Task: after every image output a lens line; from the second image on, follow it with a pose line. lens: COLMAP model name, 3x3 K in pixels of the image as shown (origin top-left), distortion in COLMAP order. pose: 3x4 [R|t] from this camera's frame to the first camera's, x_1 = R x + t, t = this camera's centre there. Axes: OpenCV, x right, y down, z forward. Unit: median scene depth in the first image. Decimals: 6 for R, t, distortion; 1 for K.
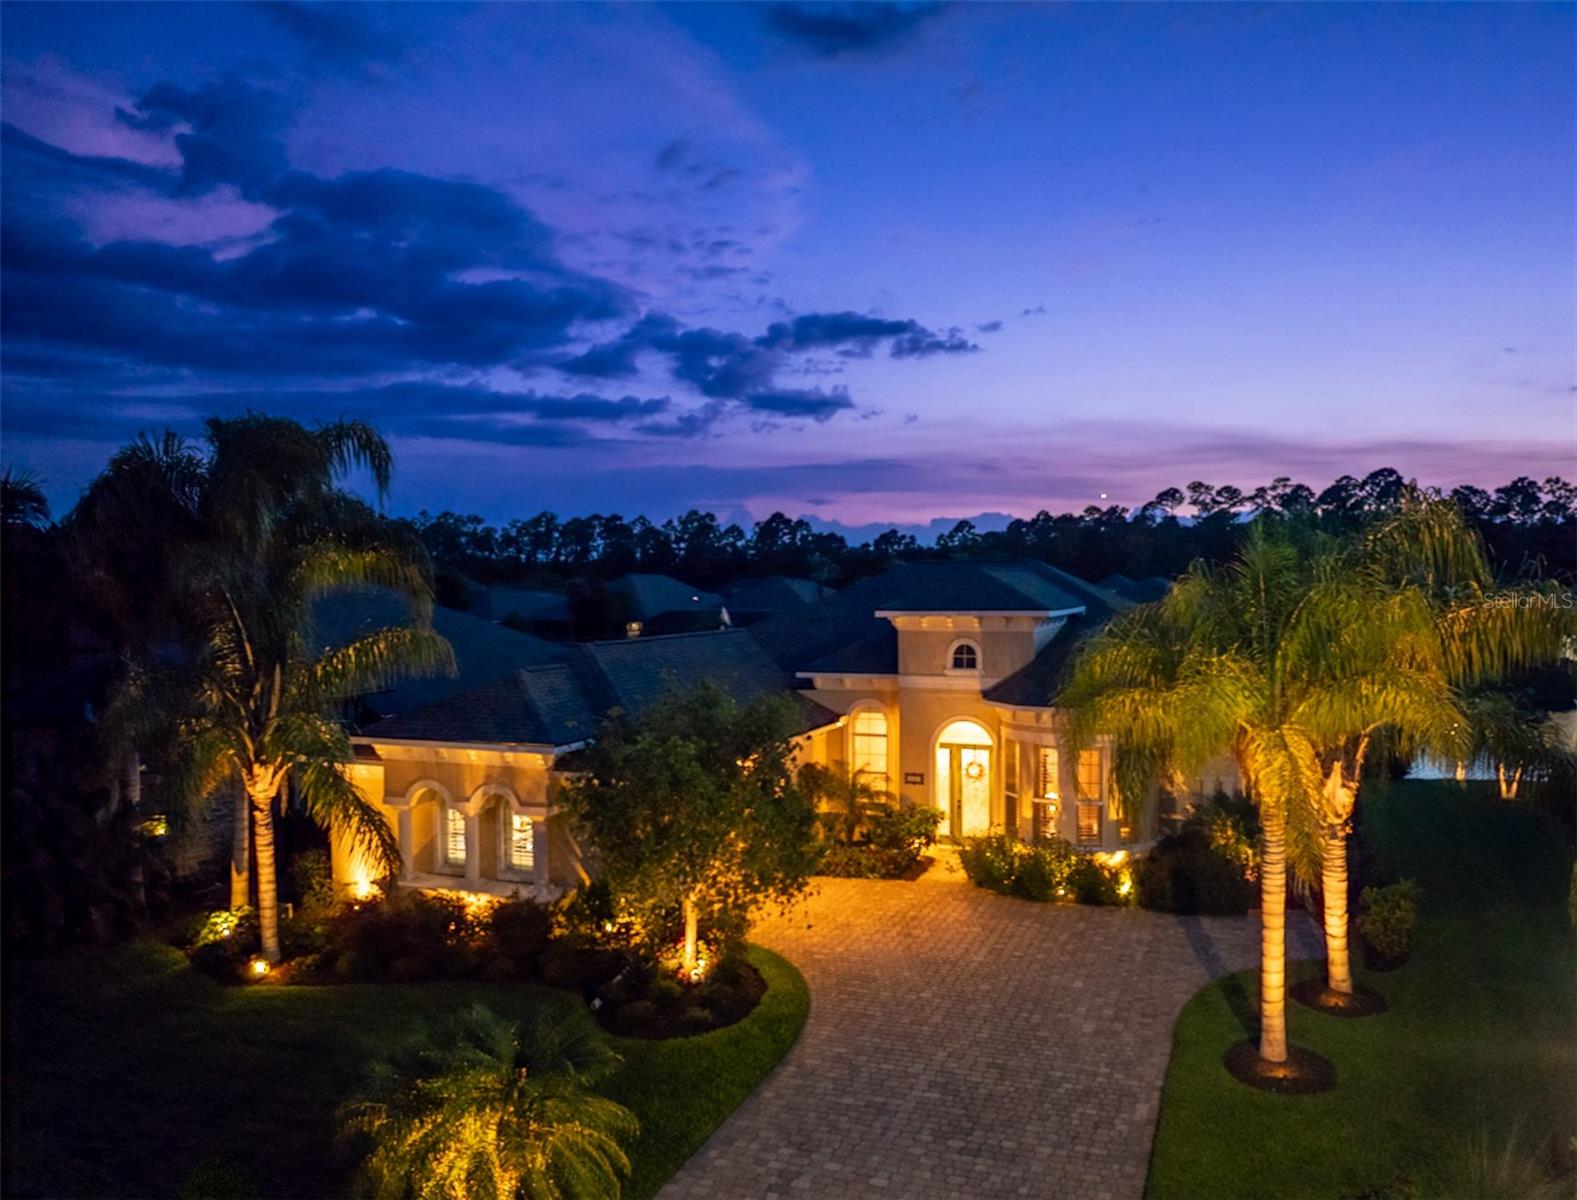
lens RADIAL K [[1192.3, 0, 855.1], [0, 1192.3, 605.5], [0, 0, 1]] dist [-0.034381, -0.009625]
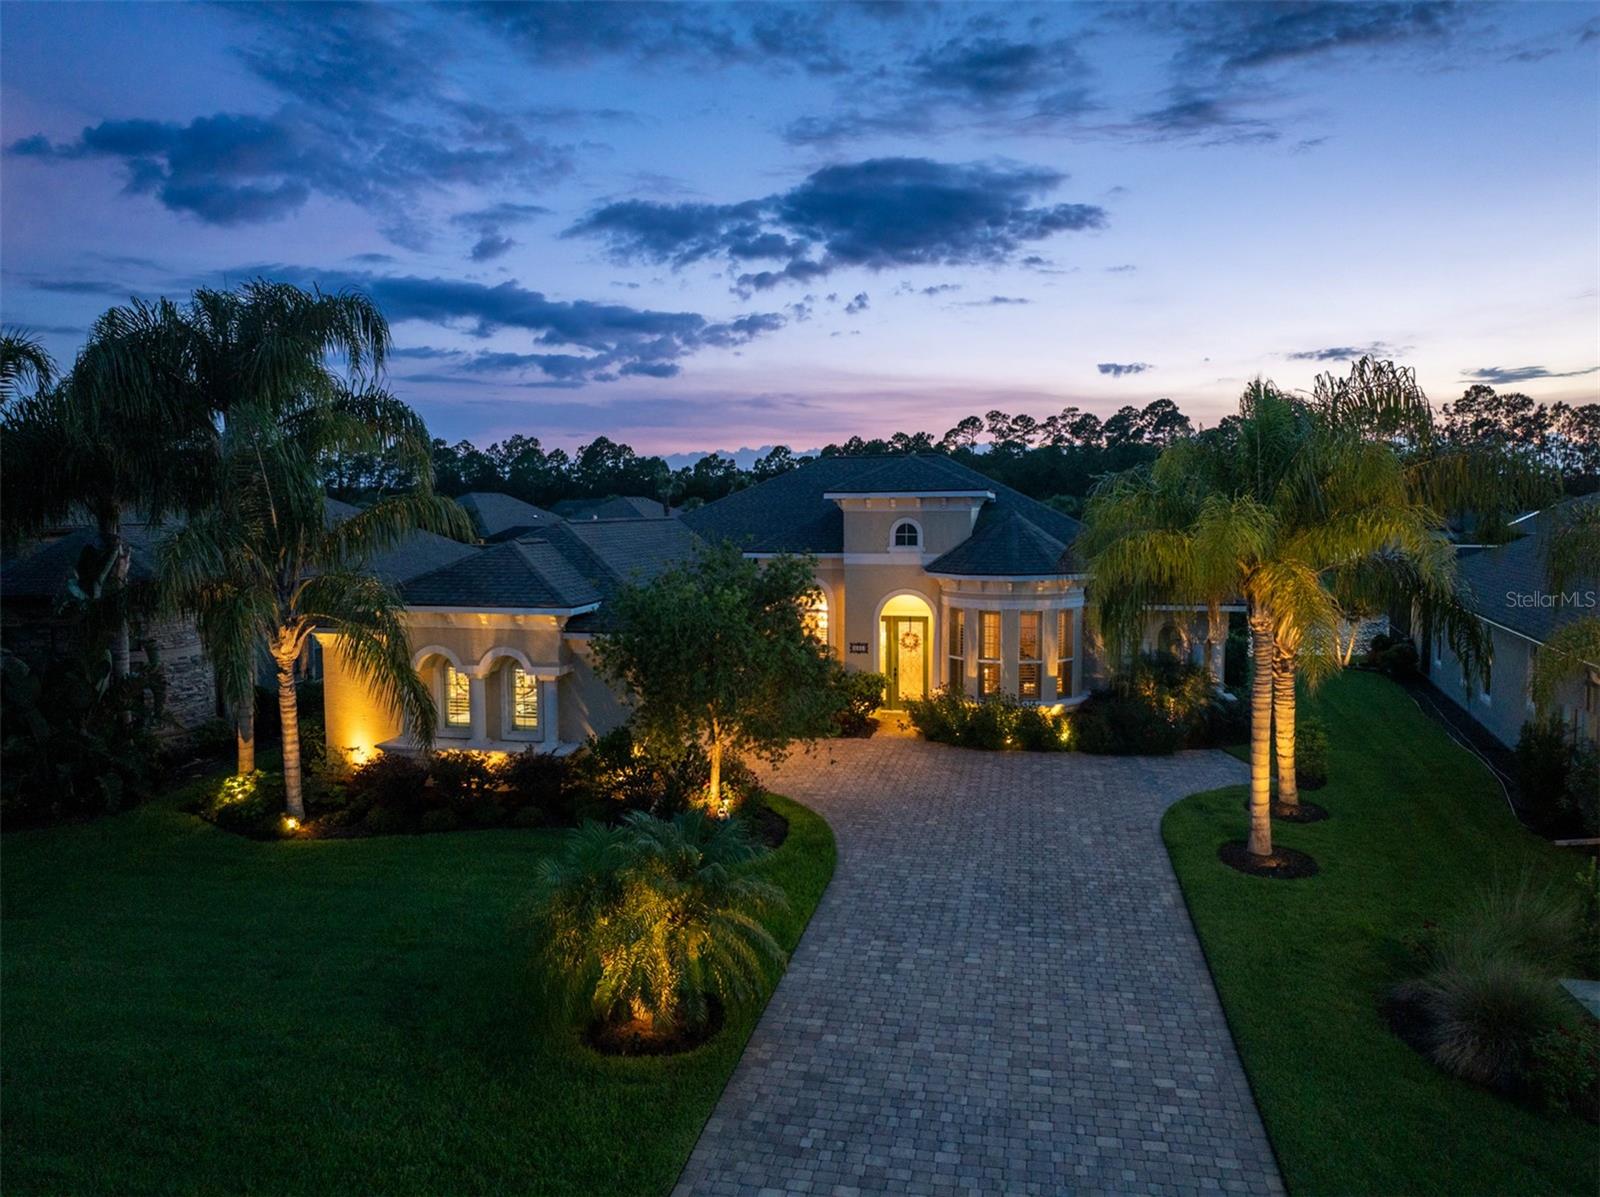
lens RADIAL K [[1127.4, 0, 806.5], [0, 1127.4, 572.3], [0, 0, 1]] dist [-0.034639, -0.004419]
pose [[0.991416, -0.008829, 0.130443, -0.162539], [0.004164, 0.999343, 0.035996, 0.048624], [-0.130675, -0.035144, 0.990802, -0.011840]]
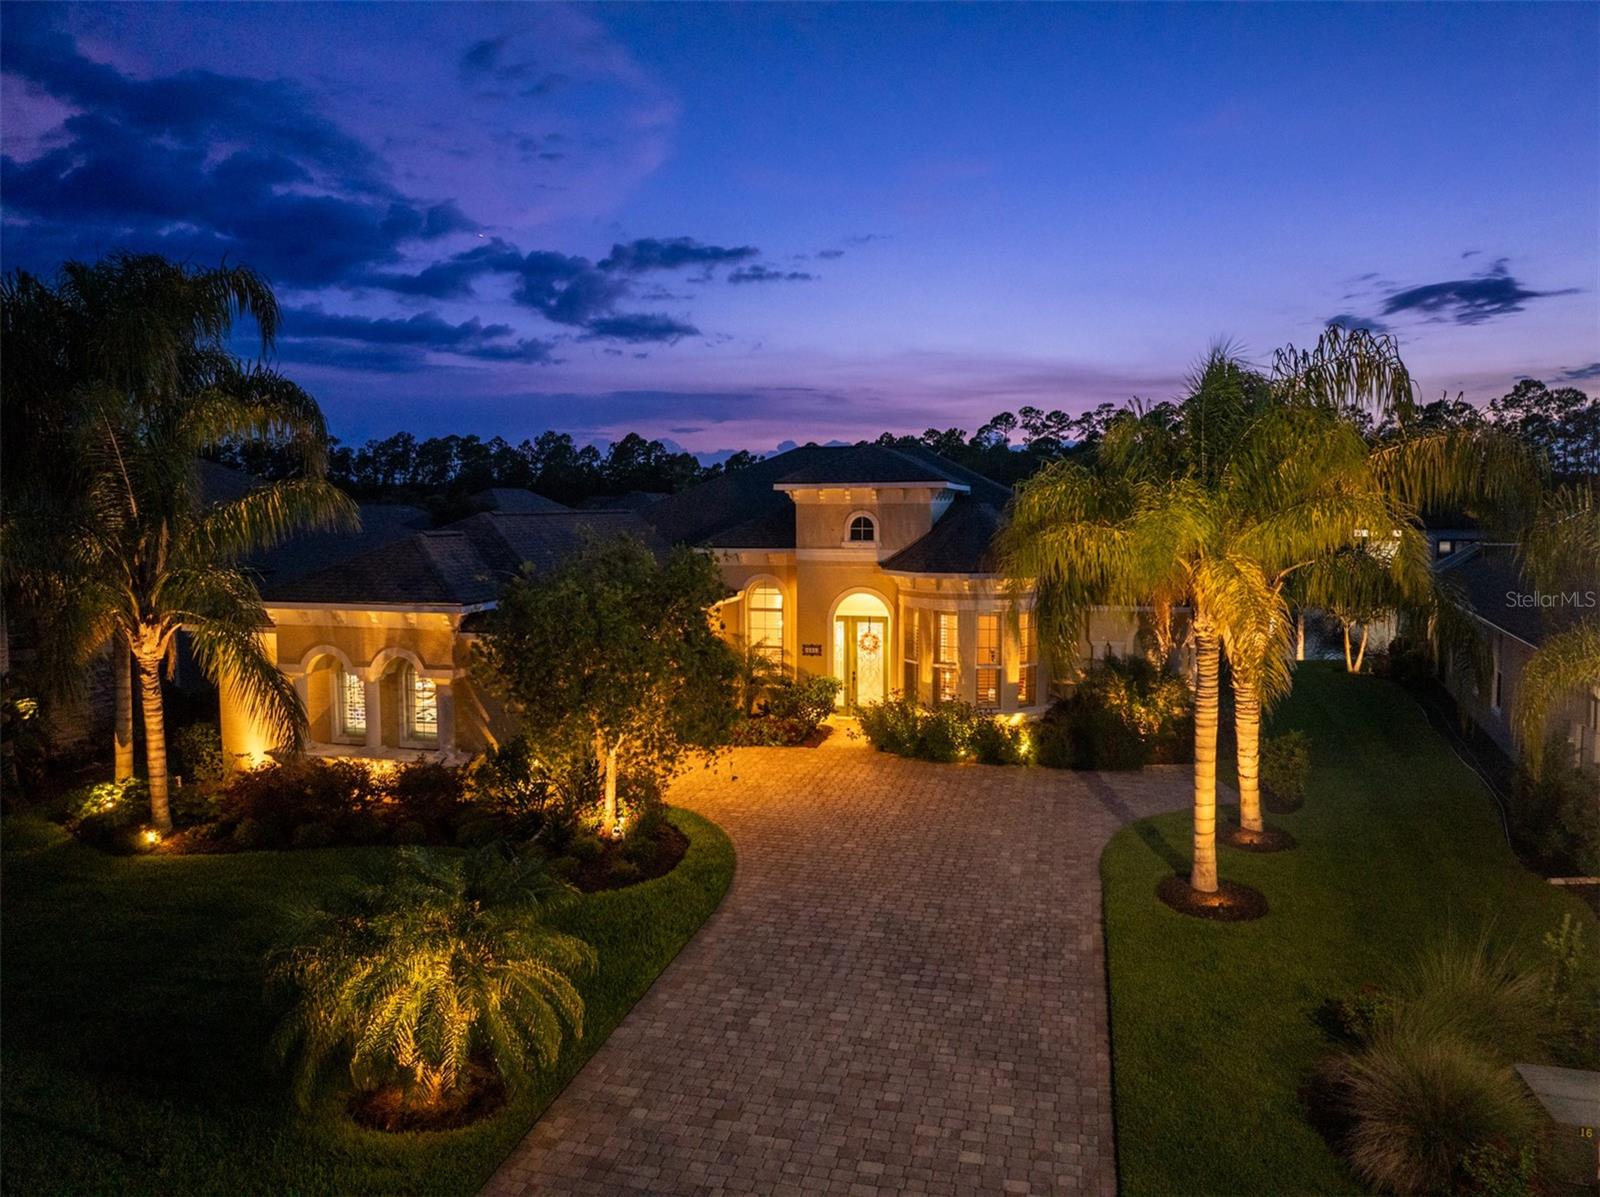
lens RADIAL K [[1126.5, 0, 806.4], [0, 1126.5, 572.6], [0, 0, 1]] dist [-0.035960, -0.002535]
pose [[0.995656, -0.004586, 0.092994, -0.054243], [0.001020, 0.999264, 0.038355, 0.052870], [-0.093101, -0.038094, 0.994928, 0.060396]]
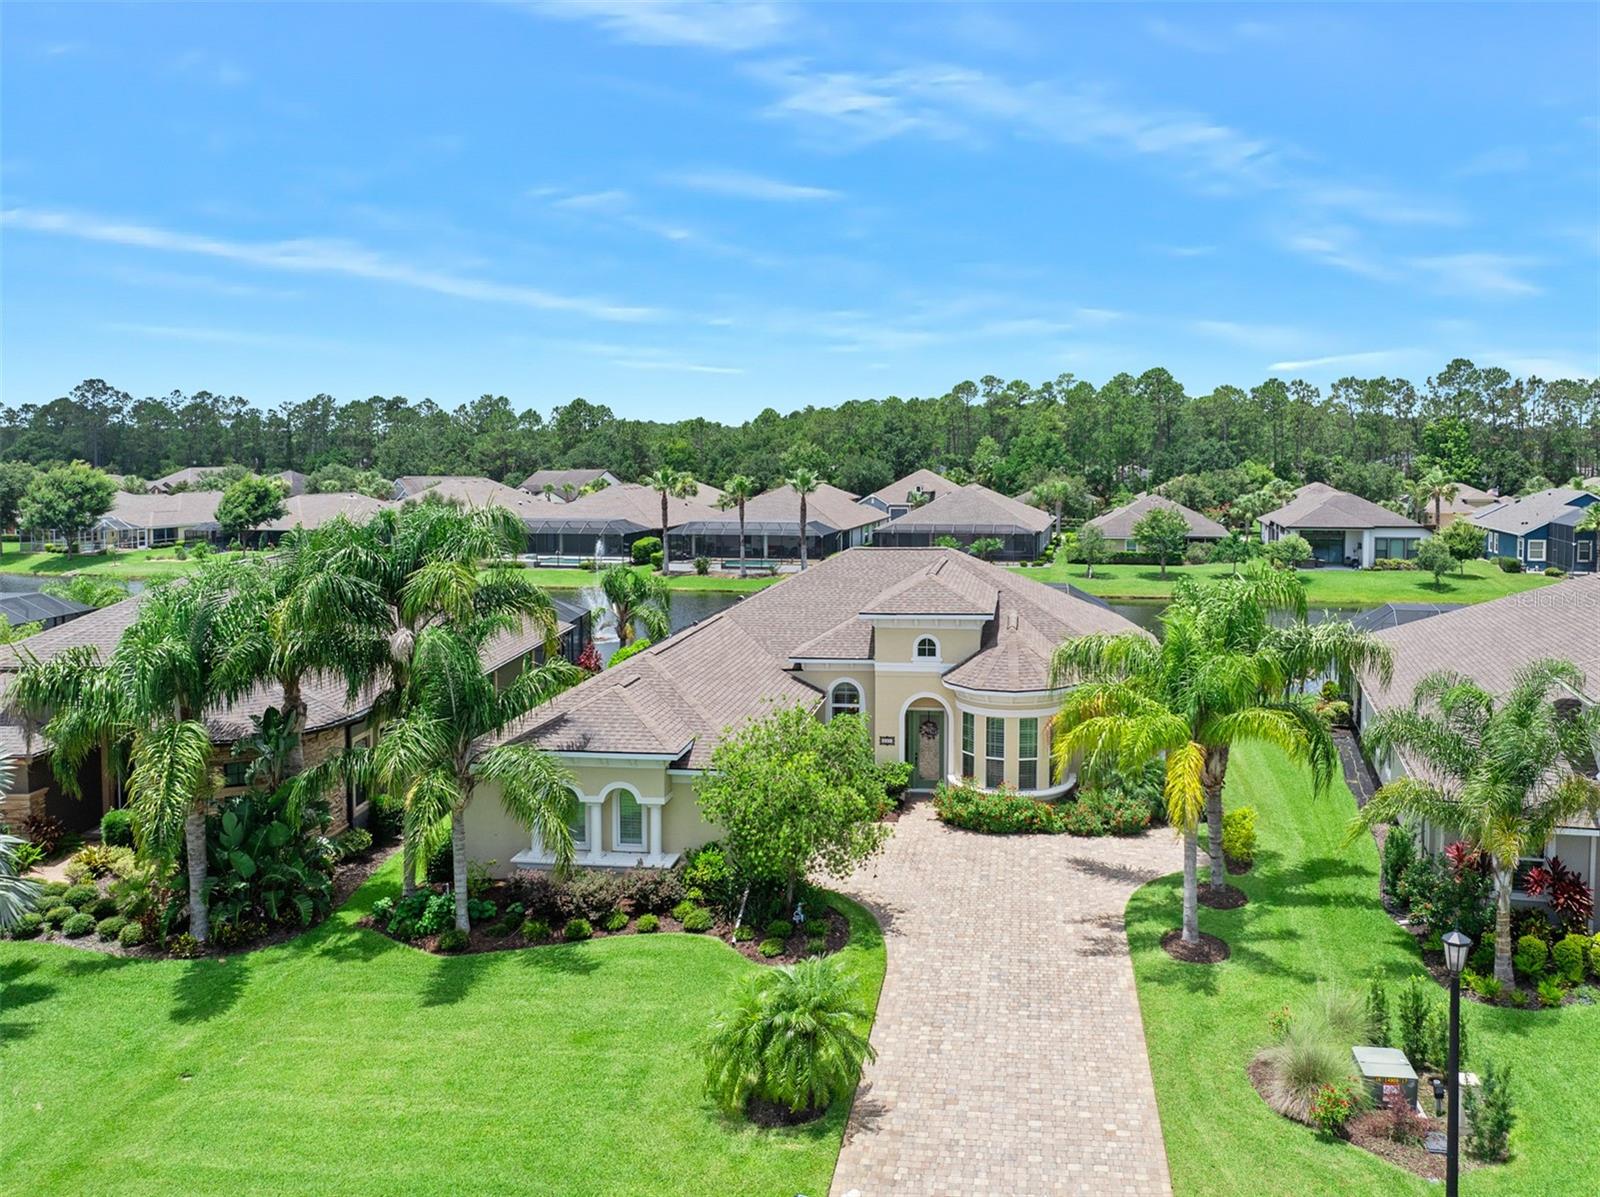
lens RADIAL K [[1215.7, 0, 907.2], [0, 1215.7, 470.4], [0, 0, 1]] dist [-0.032126, -0.005242]
pose [[0.973772, -0.004471, 0.227480, -0.285468], [0.004294, 0.999990, 0.001271, -0.190115], [-0.227484, -0.000261, 0.973782, -0.375566]]
